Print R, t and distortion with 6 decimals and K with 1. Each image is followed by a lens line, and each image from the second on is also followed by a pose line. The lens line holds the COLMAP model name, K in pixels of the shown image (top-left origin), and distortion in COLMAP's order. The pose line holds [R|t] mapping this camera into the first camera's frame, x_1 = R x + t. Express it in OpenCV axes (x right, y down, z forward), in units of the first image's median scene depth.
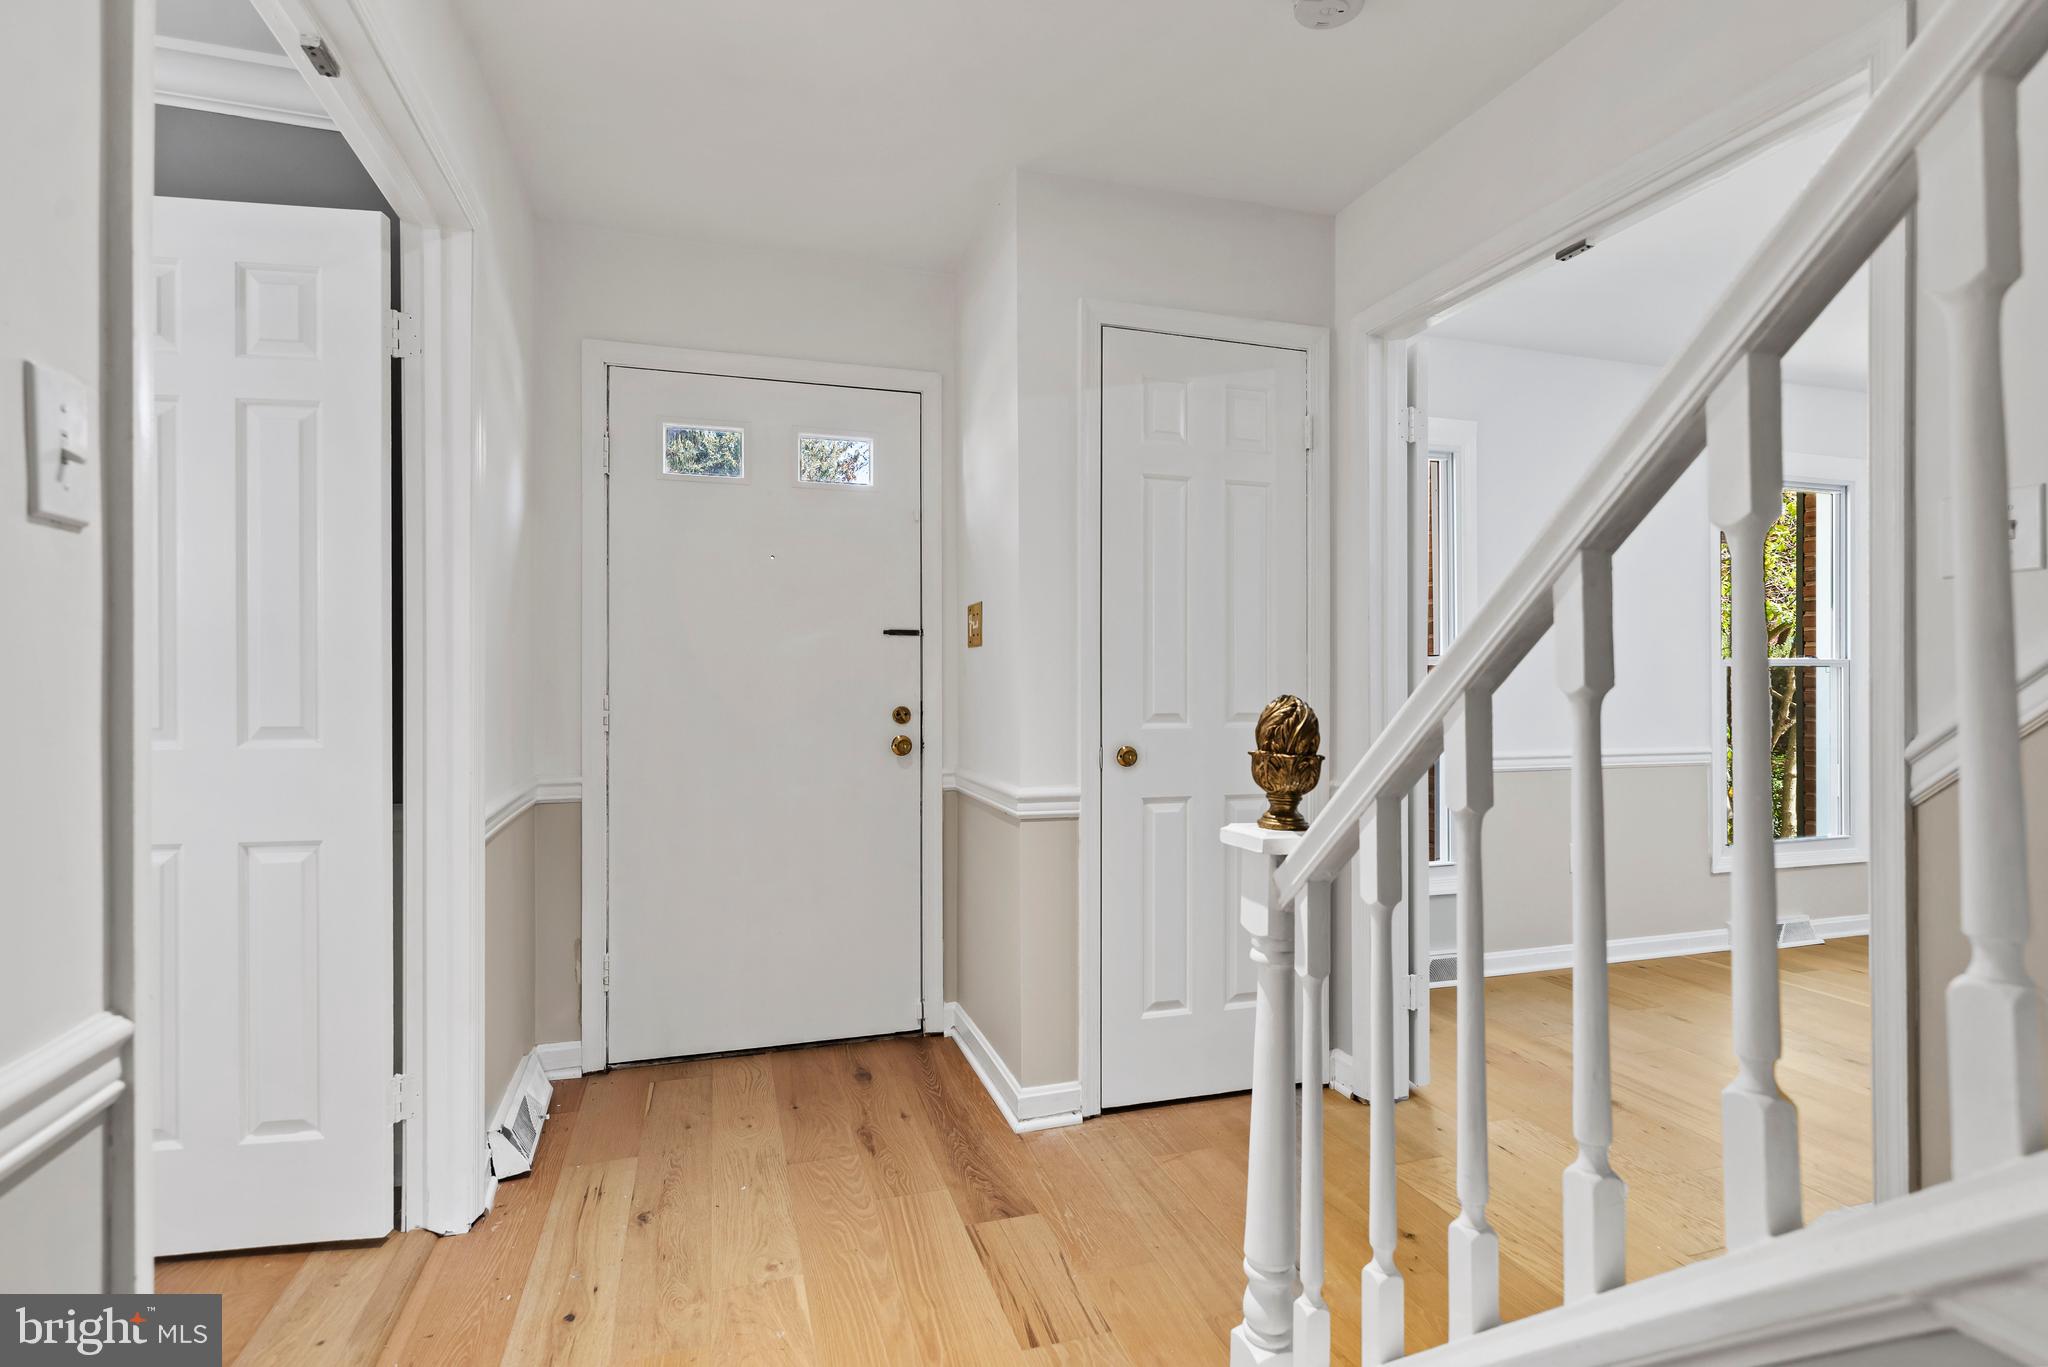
lens RADIAL K [[1009.3, 0, 1037.2], [0, 1009.3, 679.7], [0, 0, 1]] dist [0.004328, -0.000706]
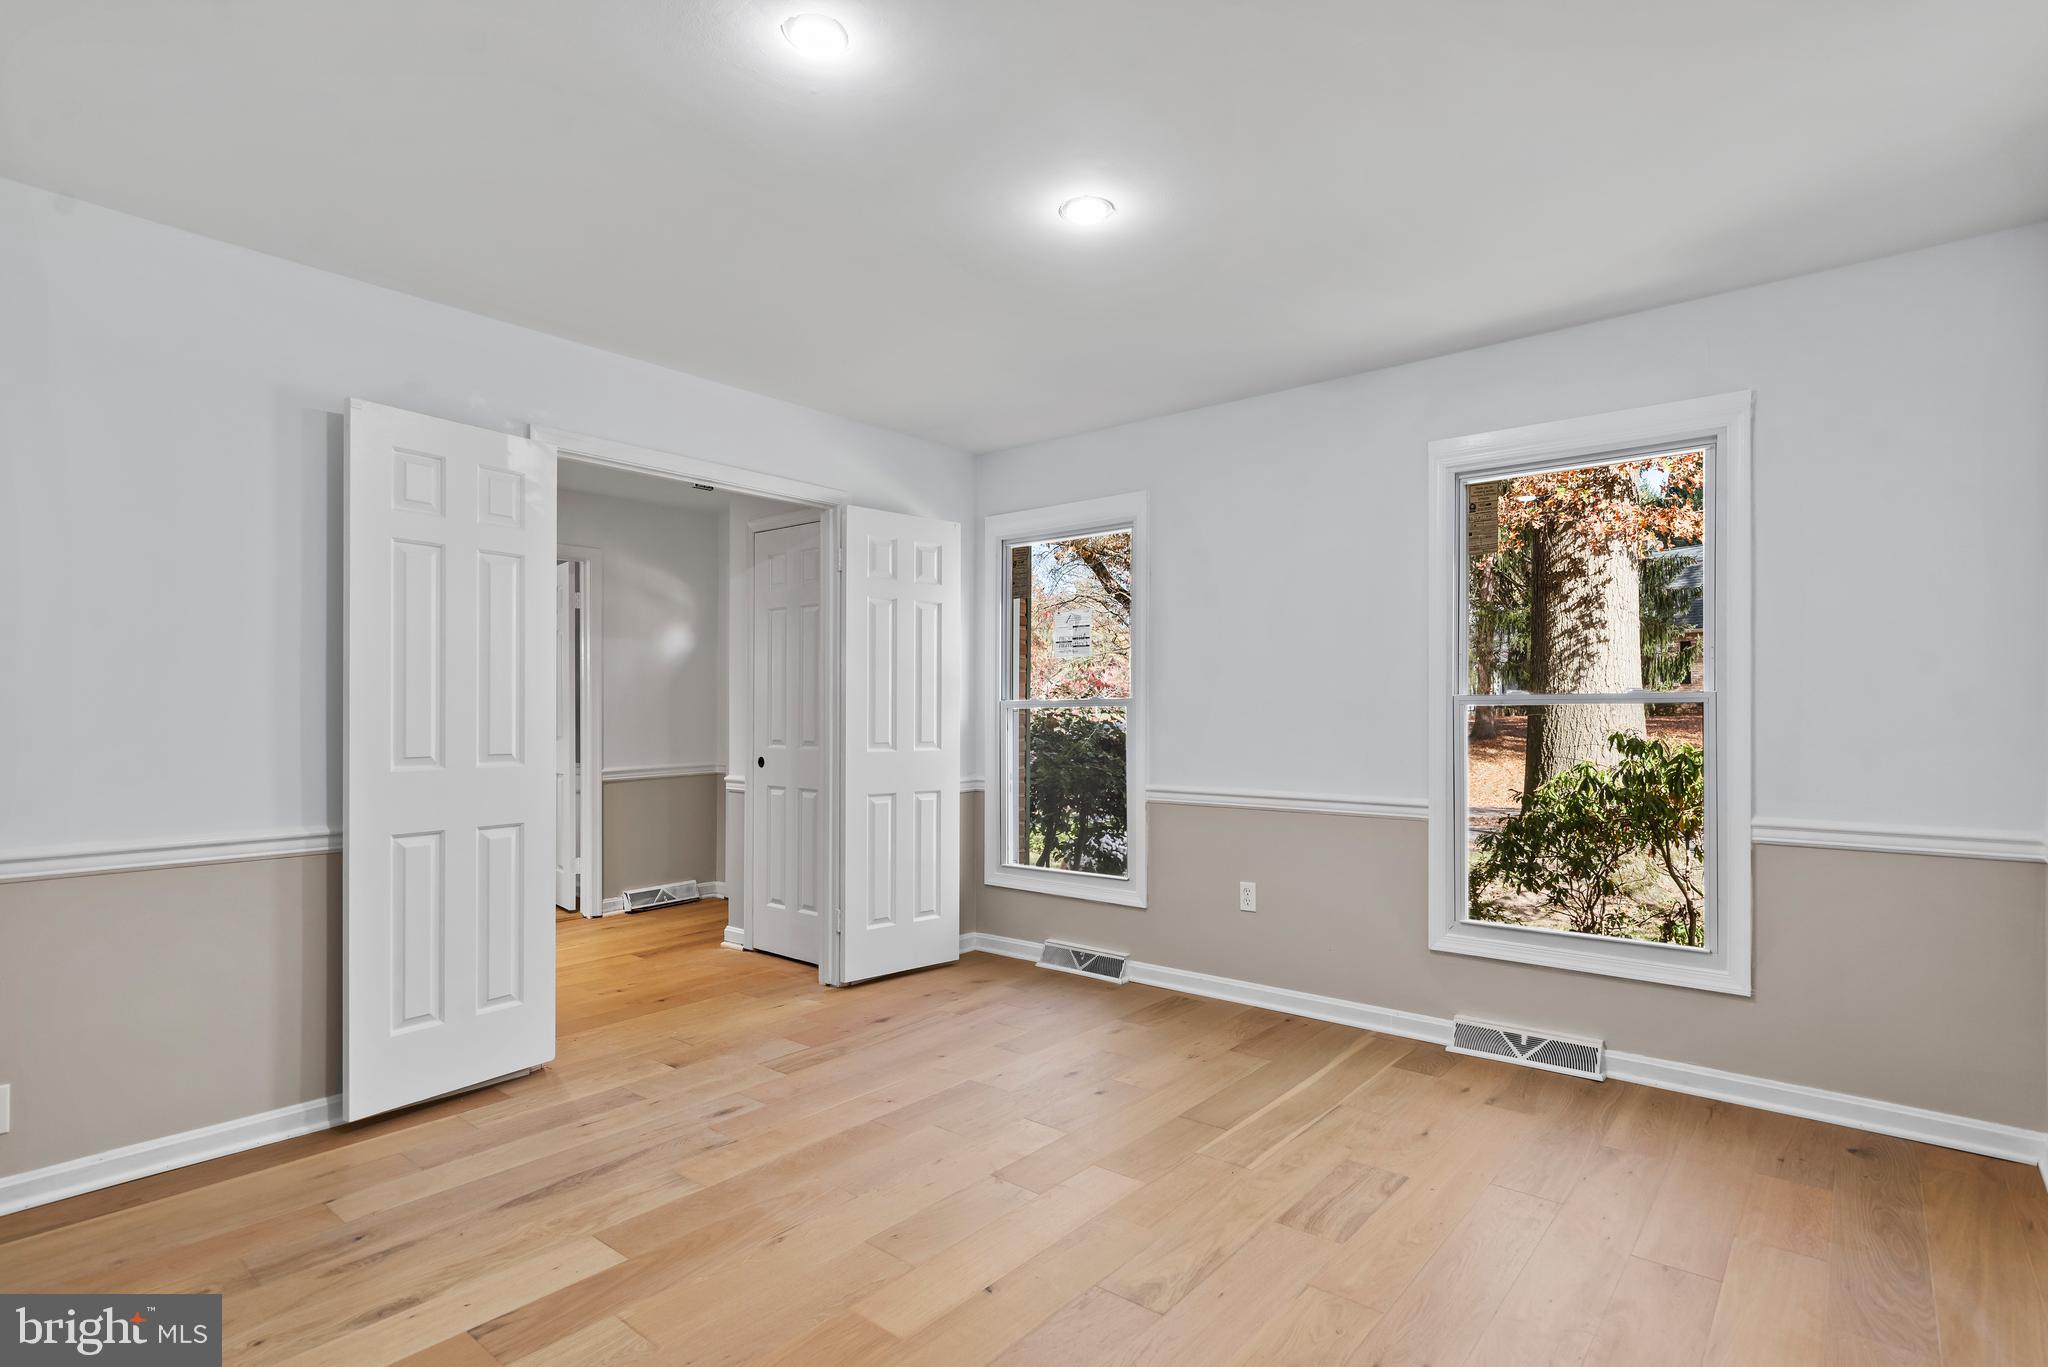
lens RADIAL K [[1009.3, 0, 1021.8], [0, 1009.3, 704.9], [0, 0, 1]] dist [0.004328, -0.000706]
pose [[0.529328, -0.006205, -0.848394, 1.107852], [0.008051, 0.999965, -0.002291, -0.011864], [0.848379, -0.005618, 0.529360, 0.247255]]
